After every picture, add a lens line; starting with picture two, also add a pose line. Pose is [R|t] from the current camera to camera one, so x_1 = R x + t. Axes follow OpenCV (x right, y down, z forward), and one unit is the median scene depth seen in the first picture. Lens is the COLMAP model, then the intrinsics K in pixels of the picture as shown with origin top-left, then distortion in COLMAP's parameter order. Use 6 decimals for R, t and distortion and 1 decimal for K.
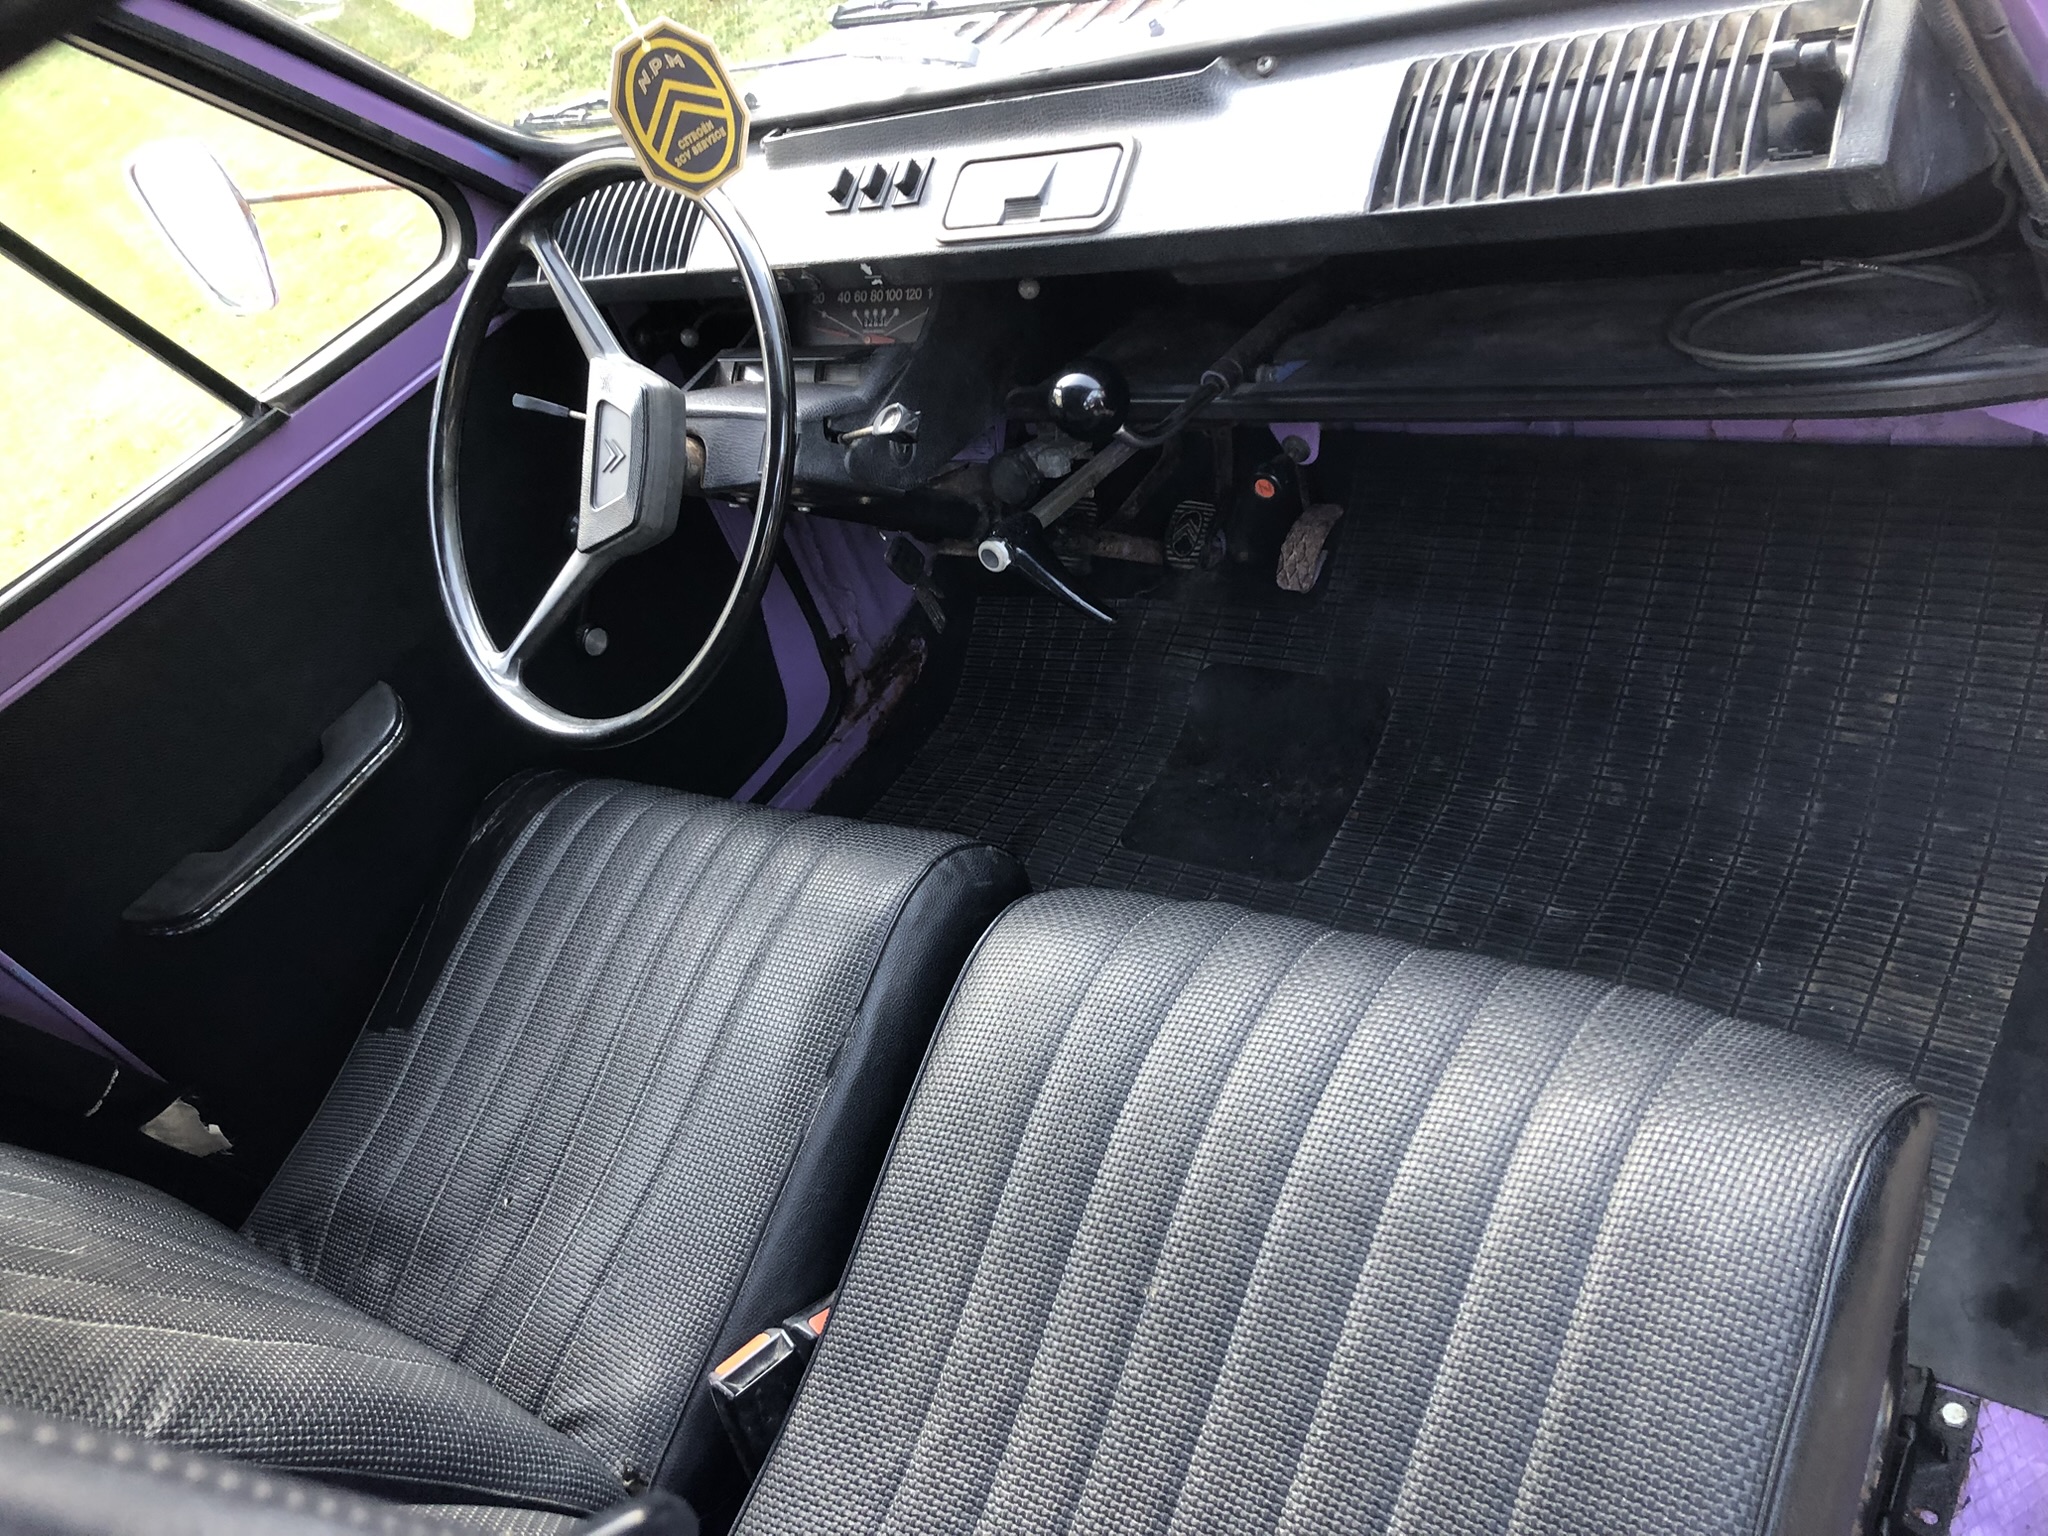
lens RADIAL K [[1661.2, 0, 1024.0], [0, 1661.2, 768.0], [0, 0, 1]] dist [0.067973, -0.096142]
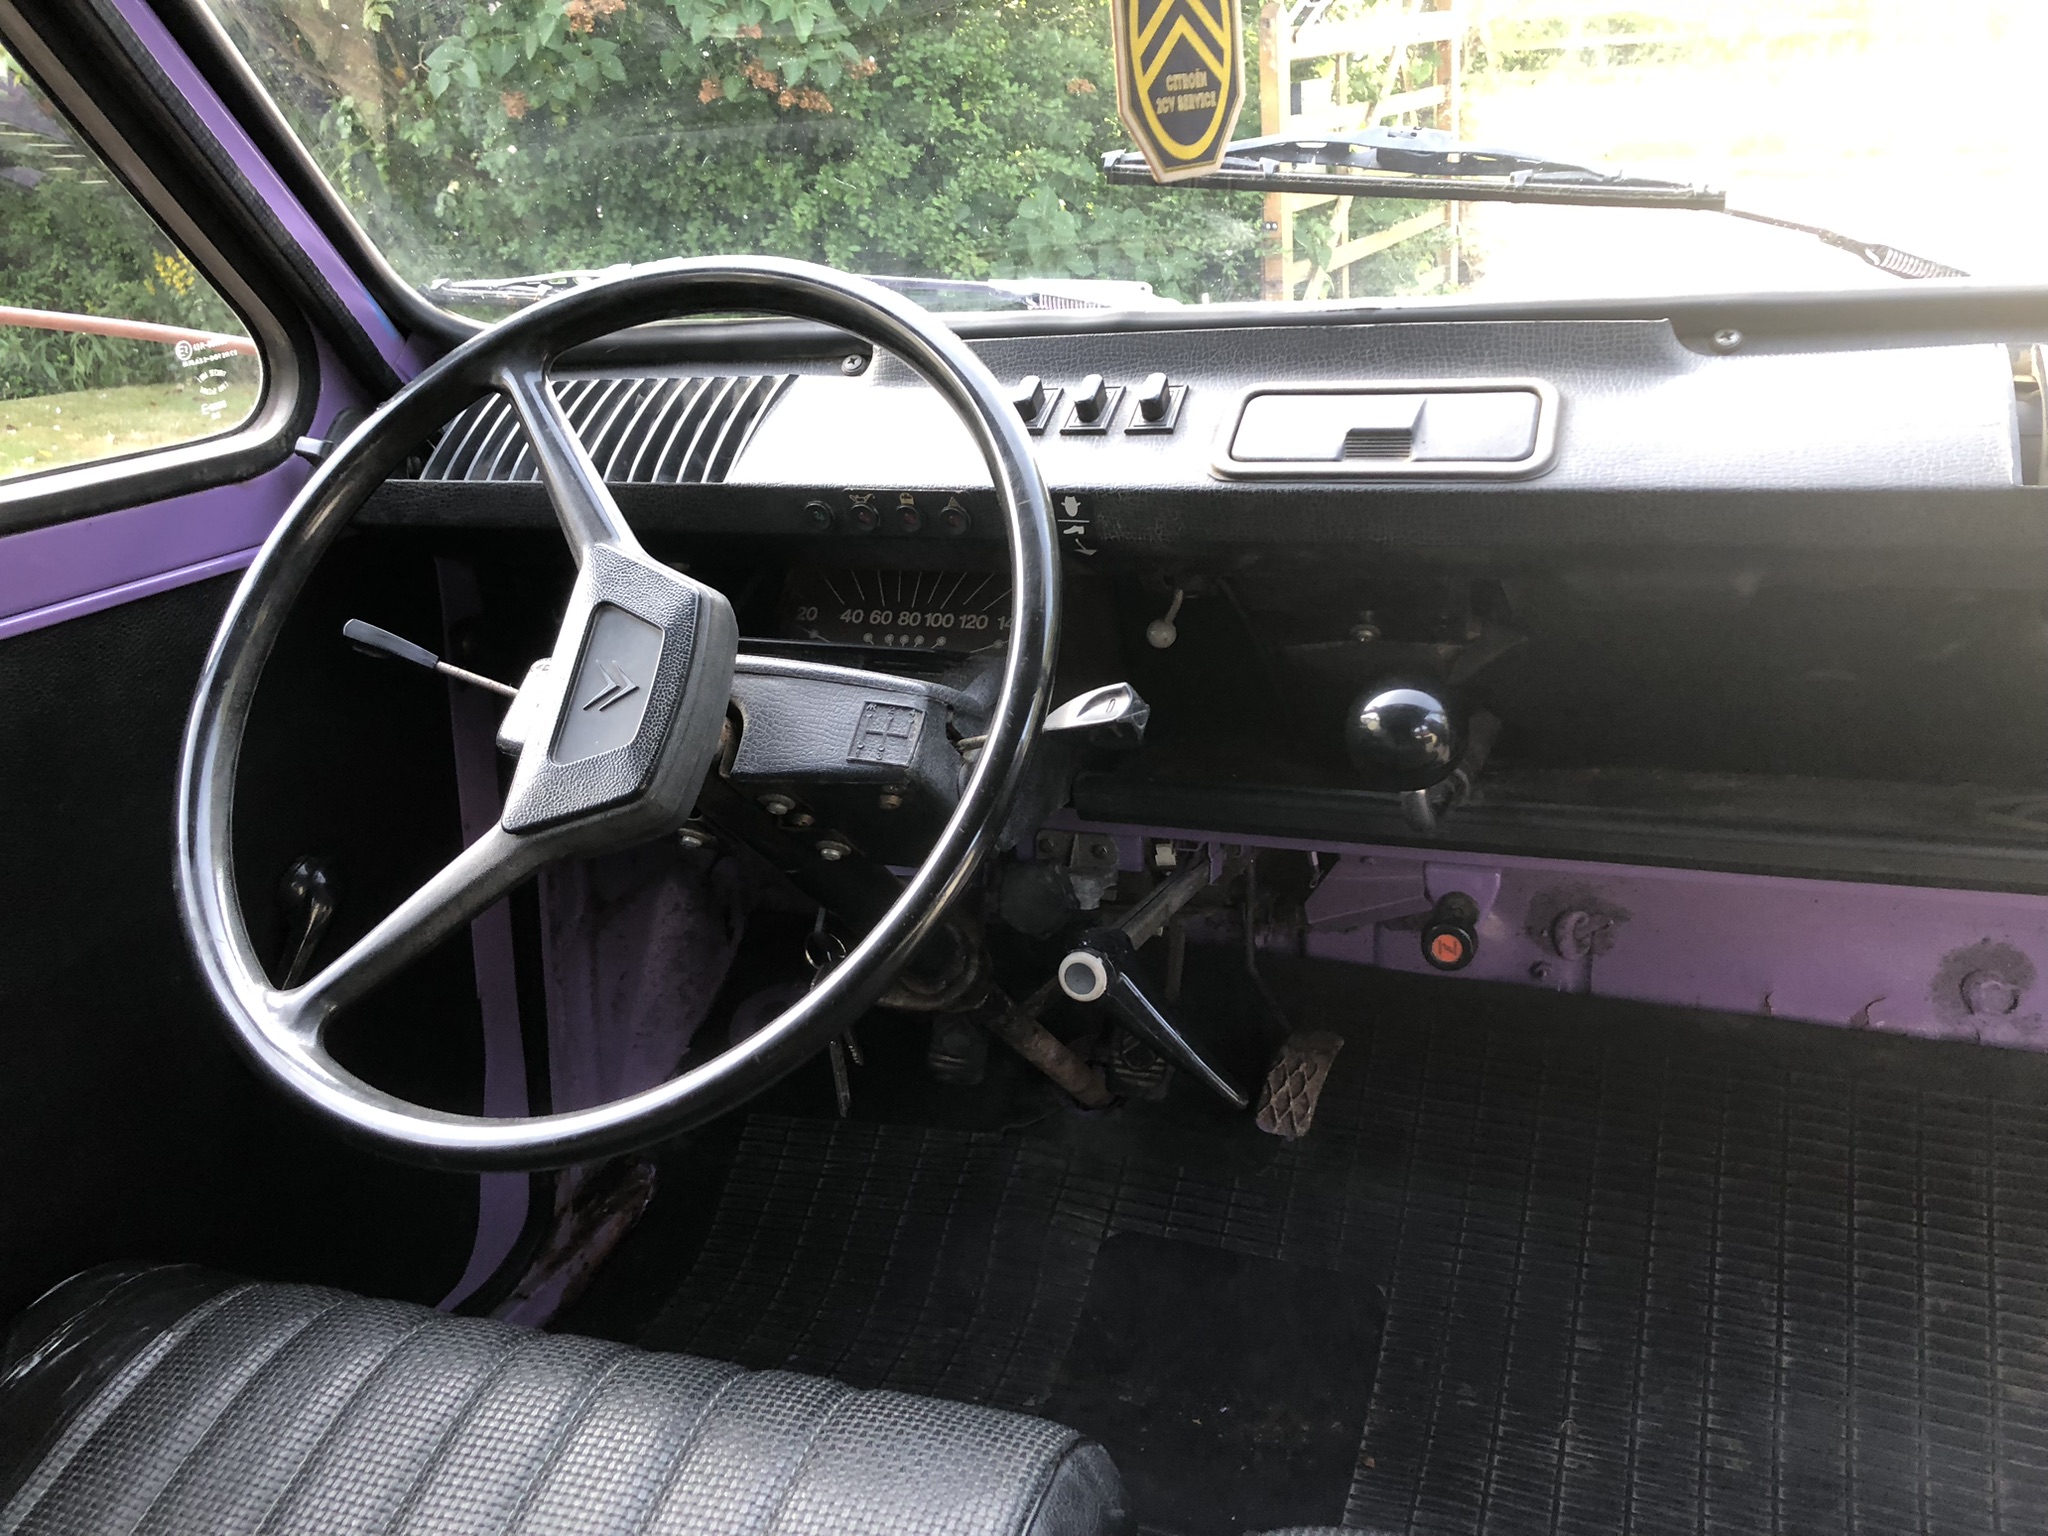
lens RADIAL K [[1650.5, 0, 1028.6], [0, 1650.5, 747.7], [0, 0, 1]] dist [0.006458, 0.007197]
pose [[0.928697, 0.210485, 0.305317, -0.259060], [-0.071617, 0.909610, -0.409244, 0.060084], [-0.363859, 0.358197, 0.859826, 0.405301]]
